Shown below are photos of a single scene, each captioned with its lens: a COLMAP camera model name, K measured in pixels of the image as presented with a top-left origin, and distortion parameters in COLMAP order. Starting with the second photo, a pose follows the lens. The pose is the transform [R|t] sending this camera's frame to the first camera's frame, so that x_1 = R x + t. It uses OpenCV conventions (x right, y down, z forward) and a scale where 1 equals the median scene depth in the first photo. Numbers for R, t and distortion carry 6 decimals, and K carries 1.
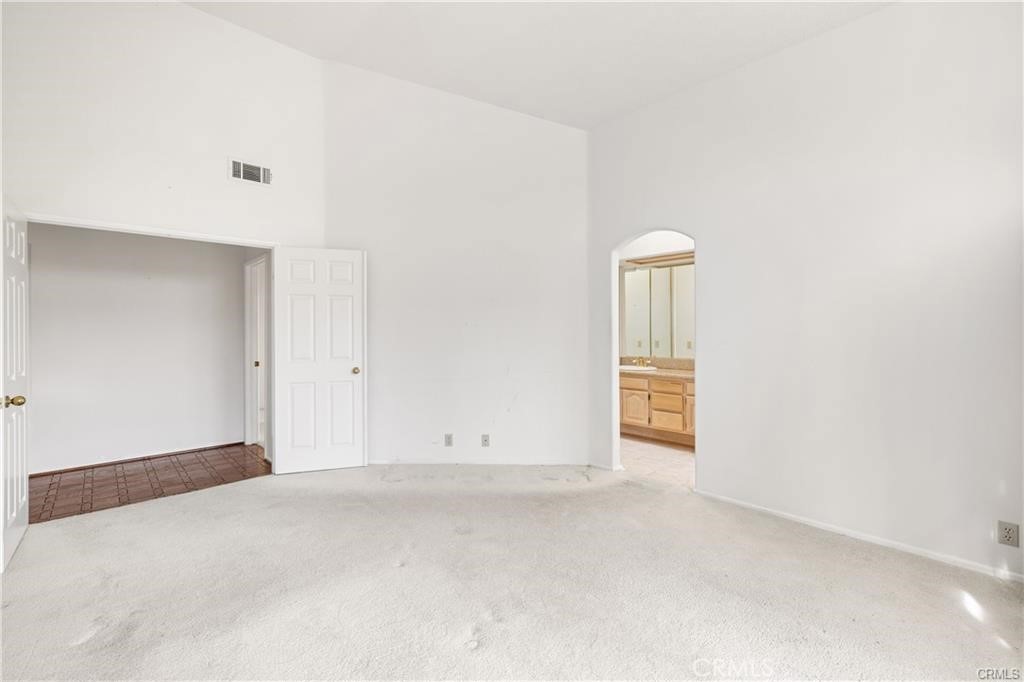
lens RADIAL K [[426.4, 0, 510.1], [0, 426.4, 334.1], [0, 0, 1]] dist [-0.000730, -0.000014]
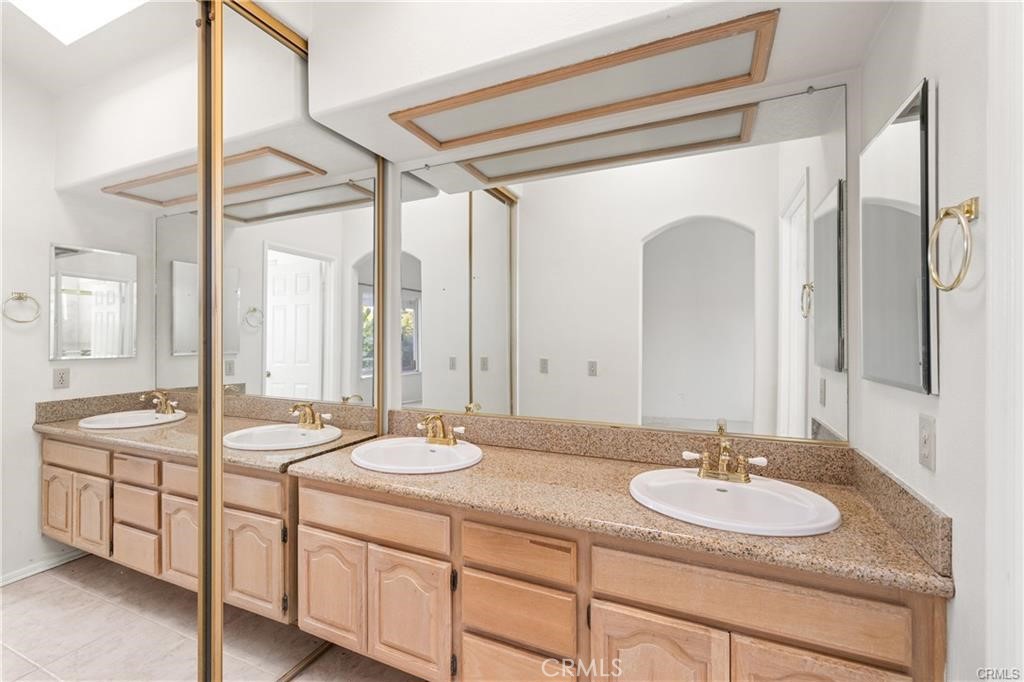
lens RADIAL K [[426.4, 0, 515.4], [0, 426.4, 339.3], [0, 0, 1]] dist [-0.000730, -0.000014]
pose [[0.920596, 0.006300, 0.390466, 0.255117], [-0.004657, 0.999976, -0.005153, -0.005325], [-0.390489, 0.002926, 0.920603, 0.733718]]
